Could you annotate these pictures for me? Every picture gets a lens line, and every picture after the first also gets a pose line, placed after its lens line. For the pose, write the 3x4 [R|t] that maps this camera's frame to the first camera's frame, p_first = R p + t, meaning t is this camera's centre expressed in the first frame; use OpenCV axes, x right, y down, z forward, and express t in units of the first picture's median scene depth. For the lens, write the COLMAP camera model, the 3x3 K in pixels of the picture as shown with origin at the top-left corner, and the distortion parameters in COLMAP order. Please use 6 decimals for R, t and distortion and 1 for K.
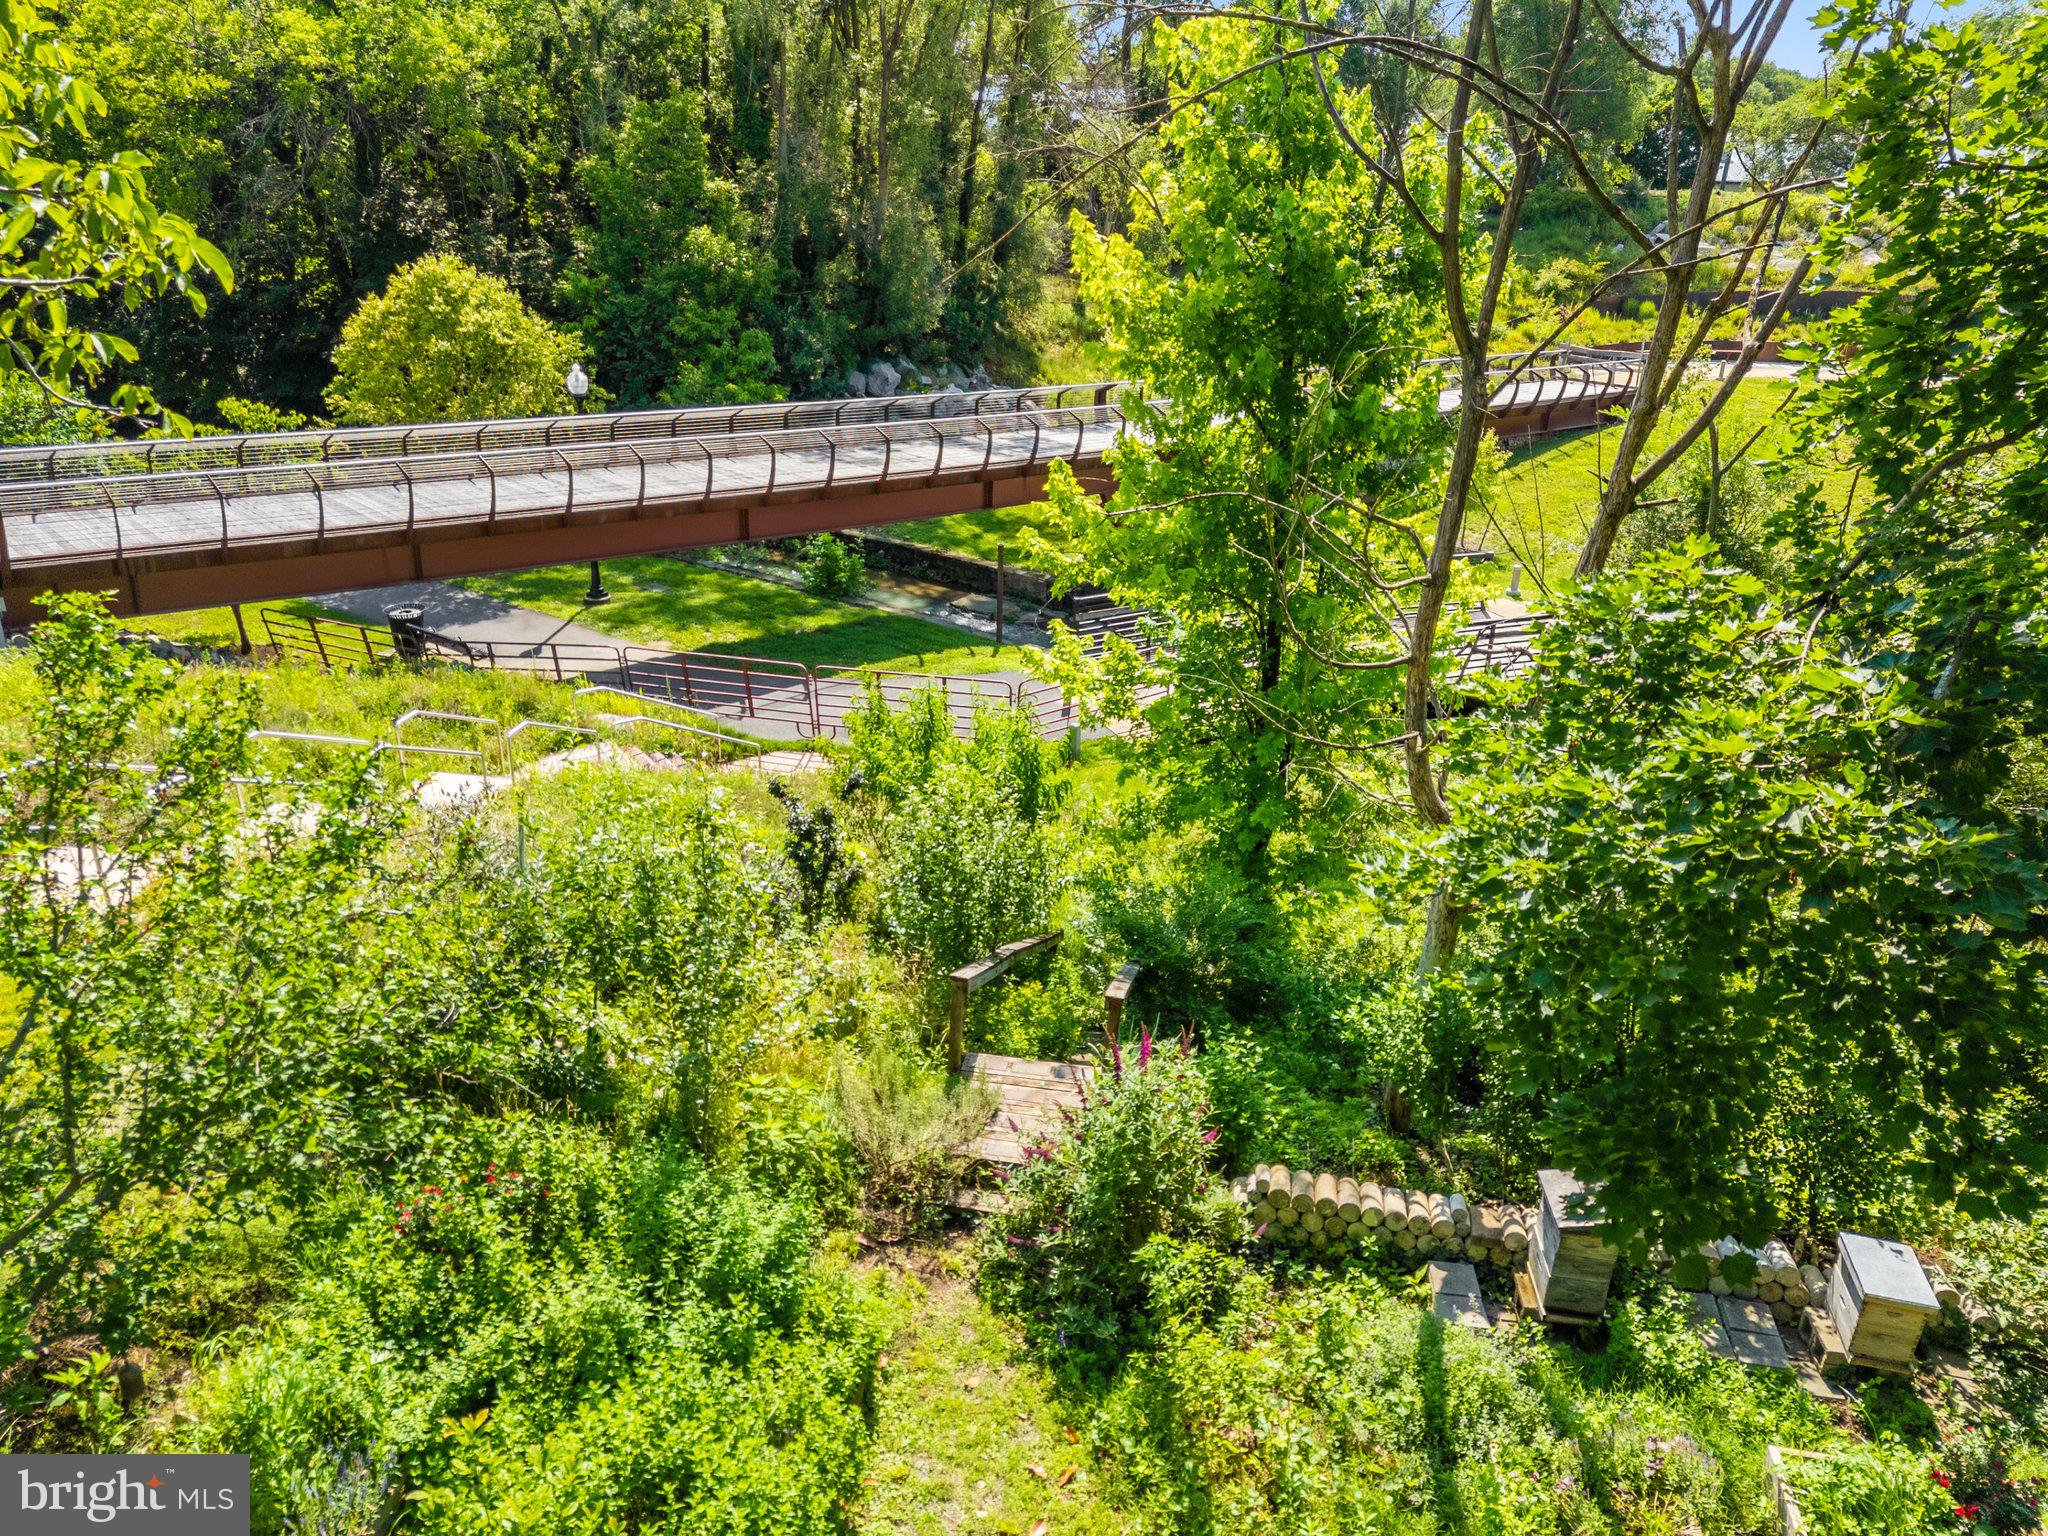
lens RADIAL K [[1441.8, 0, 1024.0], [0, 1441.8, 768.0], [0, 0, 1]] dist [0.095067, -0.000224]
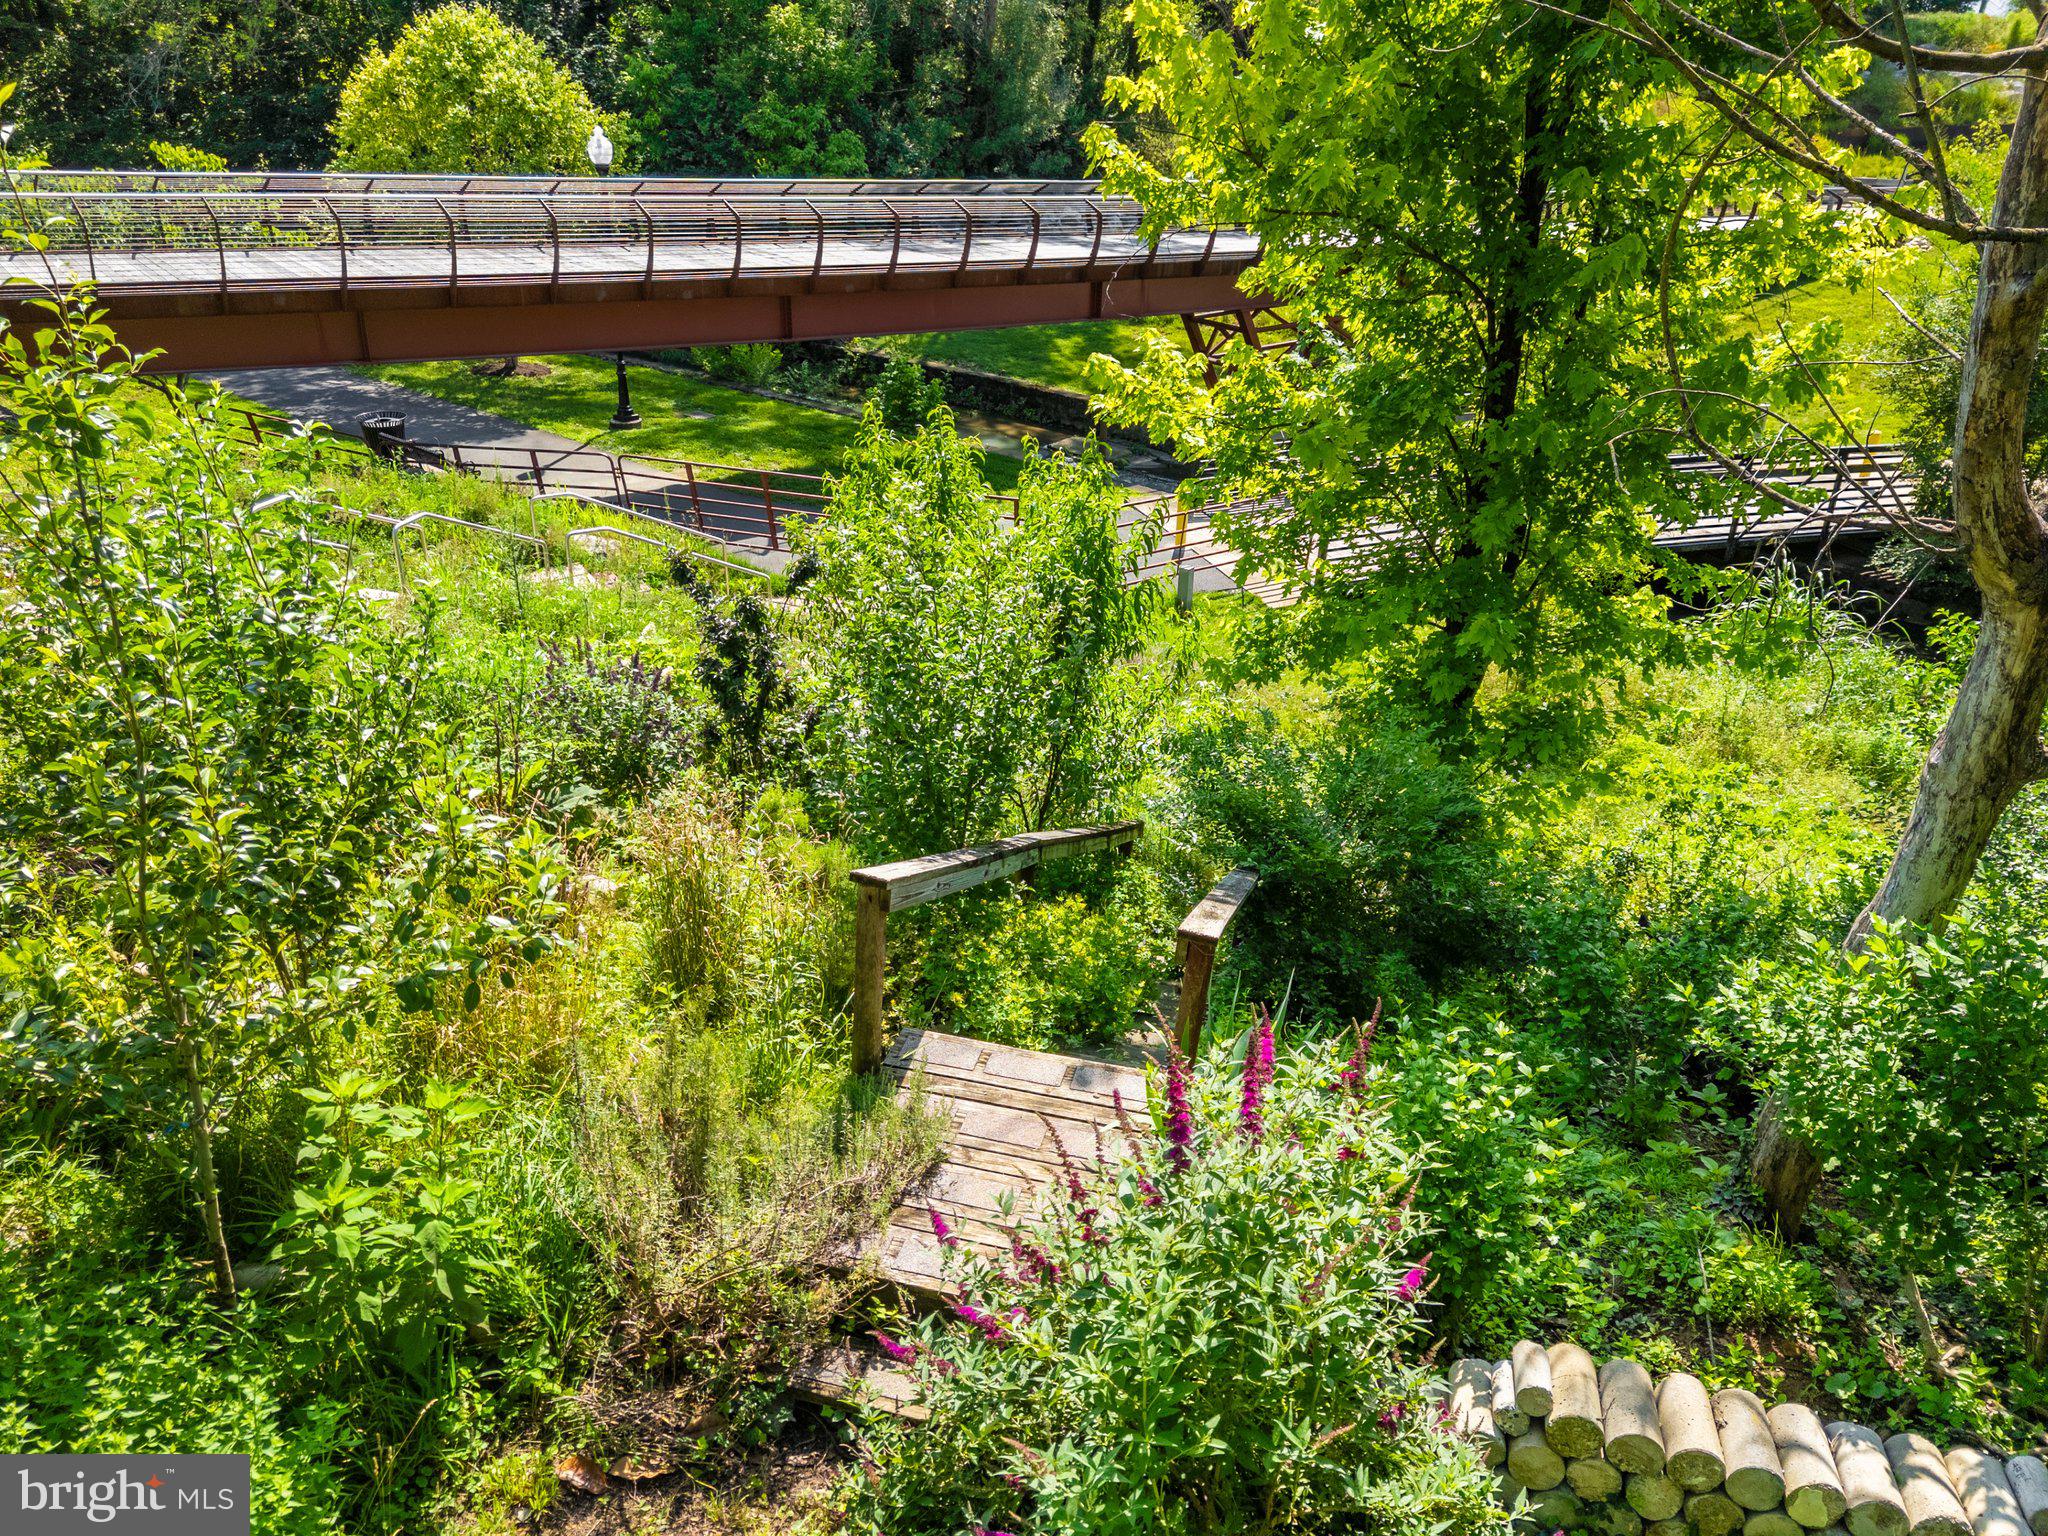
lens RADIAL K [[1529.2, 0, 1024.0], [0, 1529.2, 768.0], [0, 0, 1]] dist [0.046245, -0.000222]
pose [[0.996385, 0.038904, -0.075525, 0.036471], [-0.034127, 0.997395, 0.063543, 0.066928], [0.077801, -0.060736, 0.995117, 0.449682]]
